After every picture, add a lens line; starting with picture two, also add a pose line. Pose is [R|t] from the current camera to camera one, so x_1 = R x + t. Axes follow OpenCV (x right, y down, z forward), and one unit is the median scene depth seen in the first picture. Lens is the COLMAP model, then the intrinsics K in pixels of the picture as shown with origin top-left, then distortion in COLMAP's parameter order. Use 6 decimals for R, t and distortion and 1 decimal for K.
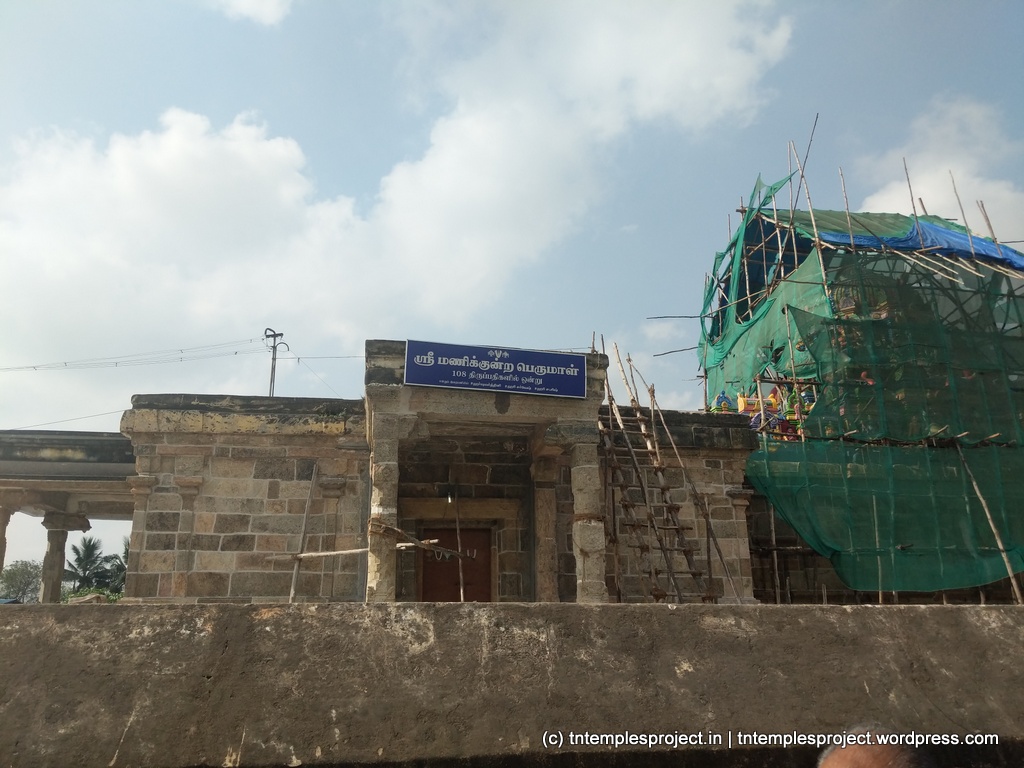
lens RADIAL K [[831.6, 0, 511.4], [0, 831.6, 407.7], [0, 0, 1]] dist [-0.000314, -0.003384]
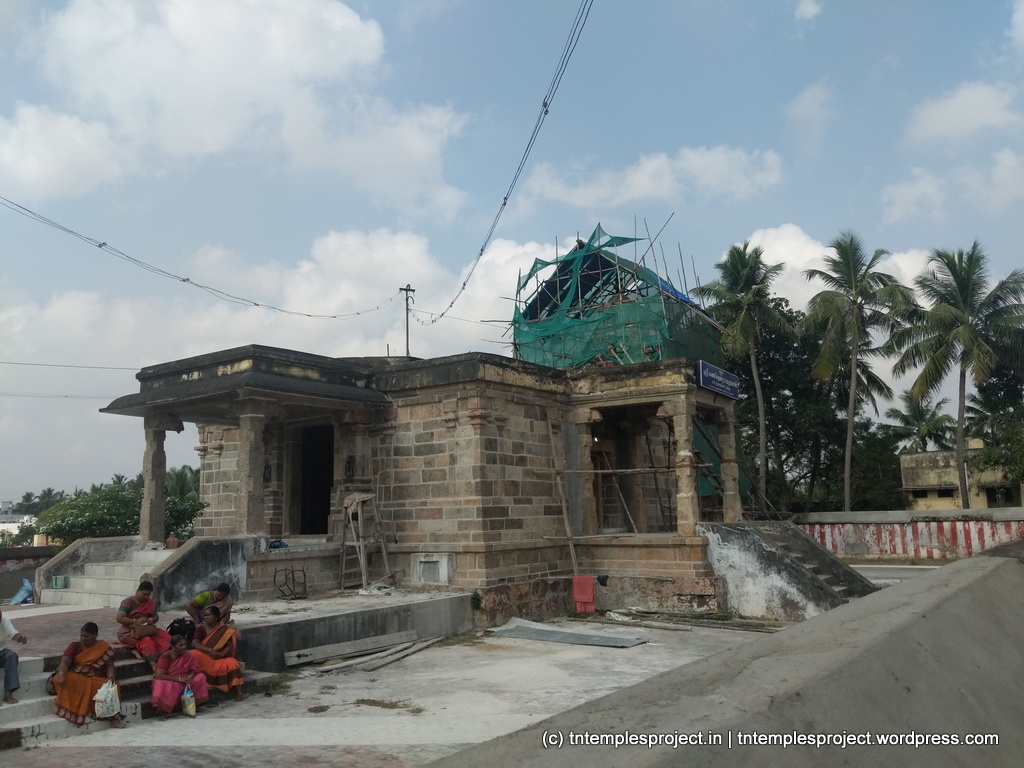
lens RADIAL K [[831.6, 0, 511.4], [0, 831.6, 407.7], [0, 0, 1]] dist [-0.000314, -0.003384]
pose [[0.713073, 0.082760, 0.696188, -1.340623], [-0.166346, 0.984624, 0.053333, -0.007199], [-0.681070, -0.153838, 0.715875, -0.033911]]
